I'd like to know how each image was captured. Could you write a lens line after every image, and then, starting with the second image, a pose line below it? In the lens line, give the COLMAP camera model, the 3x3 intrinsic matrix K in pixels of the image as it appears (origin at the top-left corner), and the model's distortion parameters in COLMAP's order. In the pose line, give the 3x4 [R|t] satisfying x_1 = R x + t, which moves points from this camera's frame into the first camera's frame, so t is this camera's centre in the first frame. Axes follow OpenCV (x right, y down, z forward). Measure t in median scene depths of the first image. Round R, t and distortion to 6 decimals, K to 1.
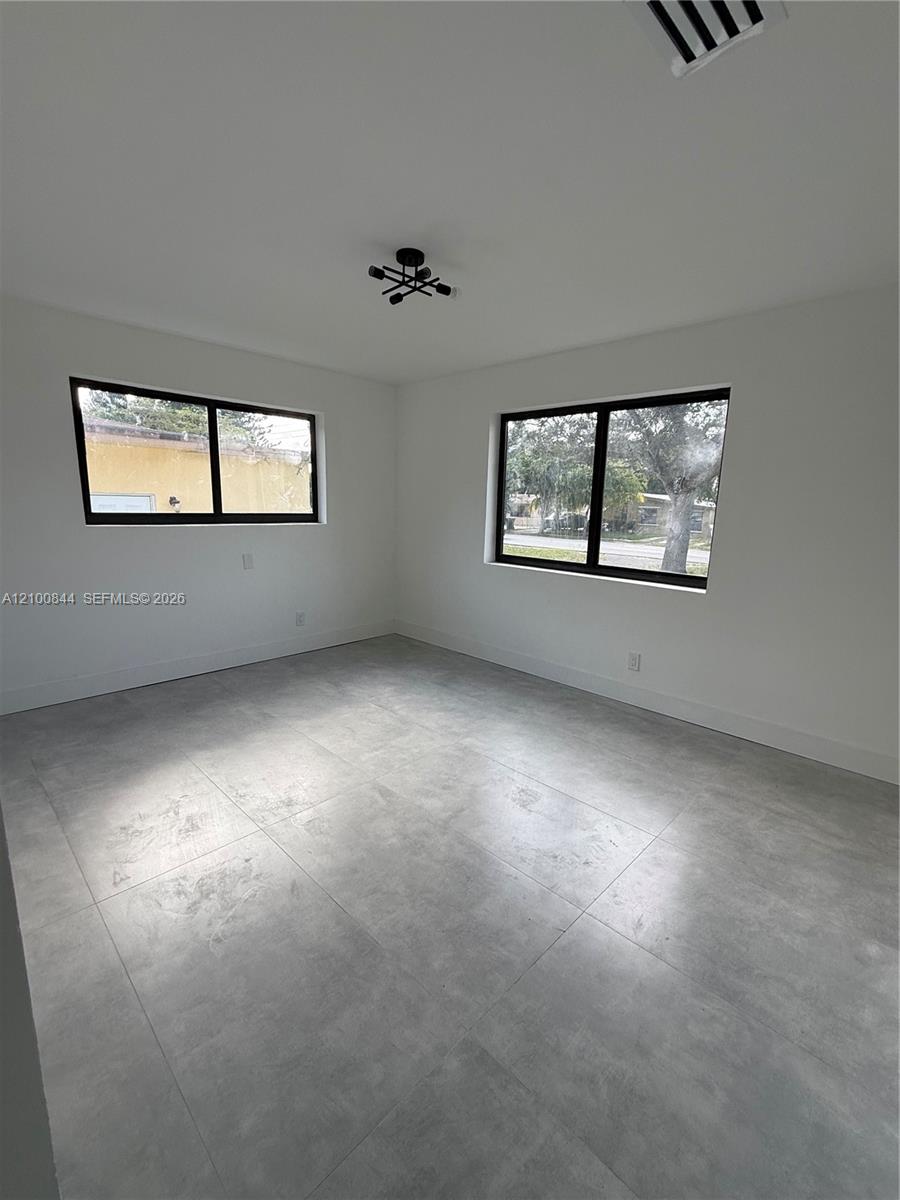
lens RADIAL K [[516.3, 0, 455.0], [0, 516.3, 595.5], [0, 0, 1]] dist [0.001911, -0.000164]
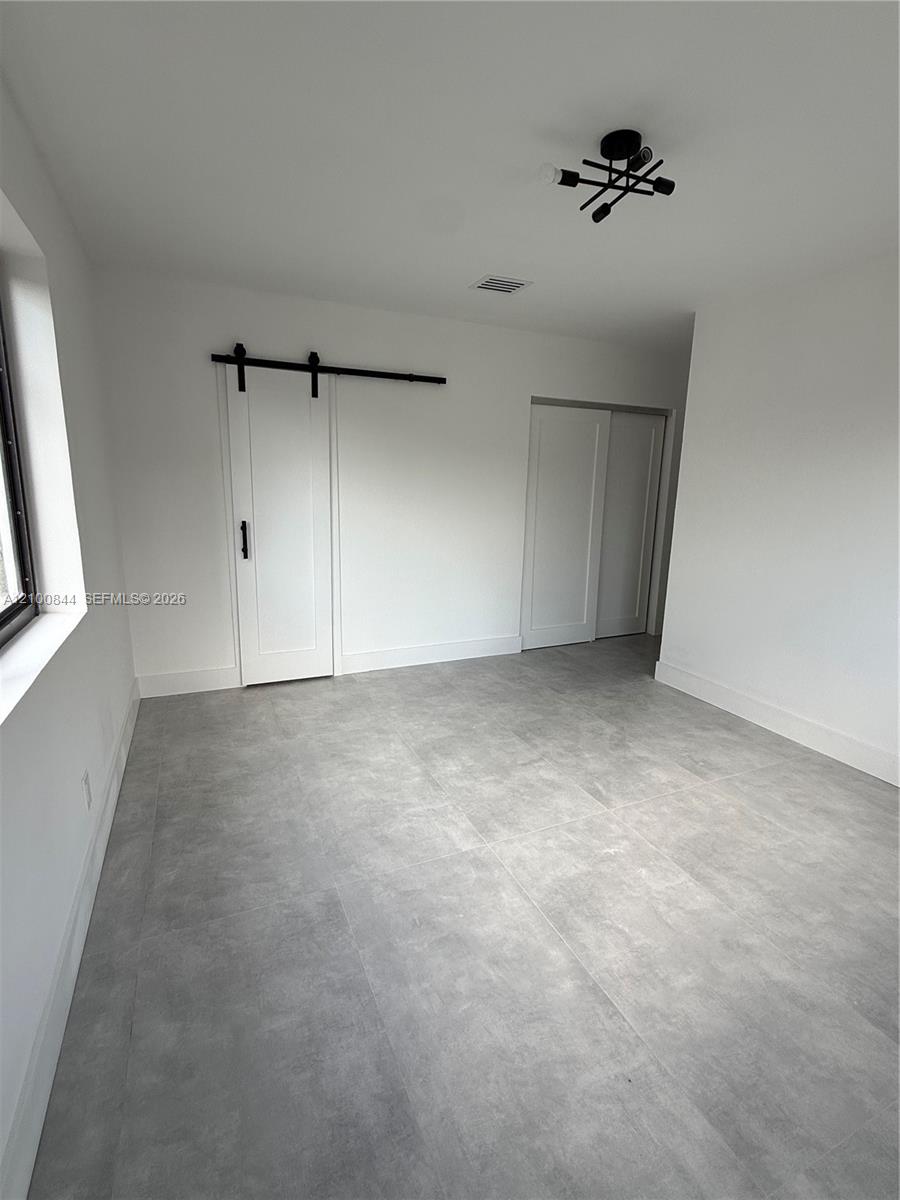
lens RADIAL K [[563.1, 0, 452.0], [0, 563.1, 594.5], [0, 0, 1]] dist [0.000563, 0.000008]
pose [[-0.930024, -0.121073, 0.346982, -0.161925], [0.018877, 0.927187, 0.374123, -0.276293], [-0.367014, 0.354494, -0.860020, 1.462213]]
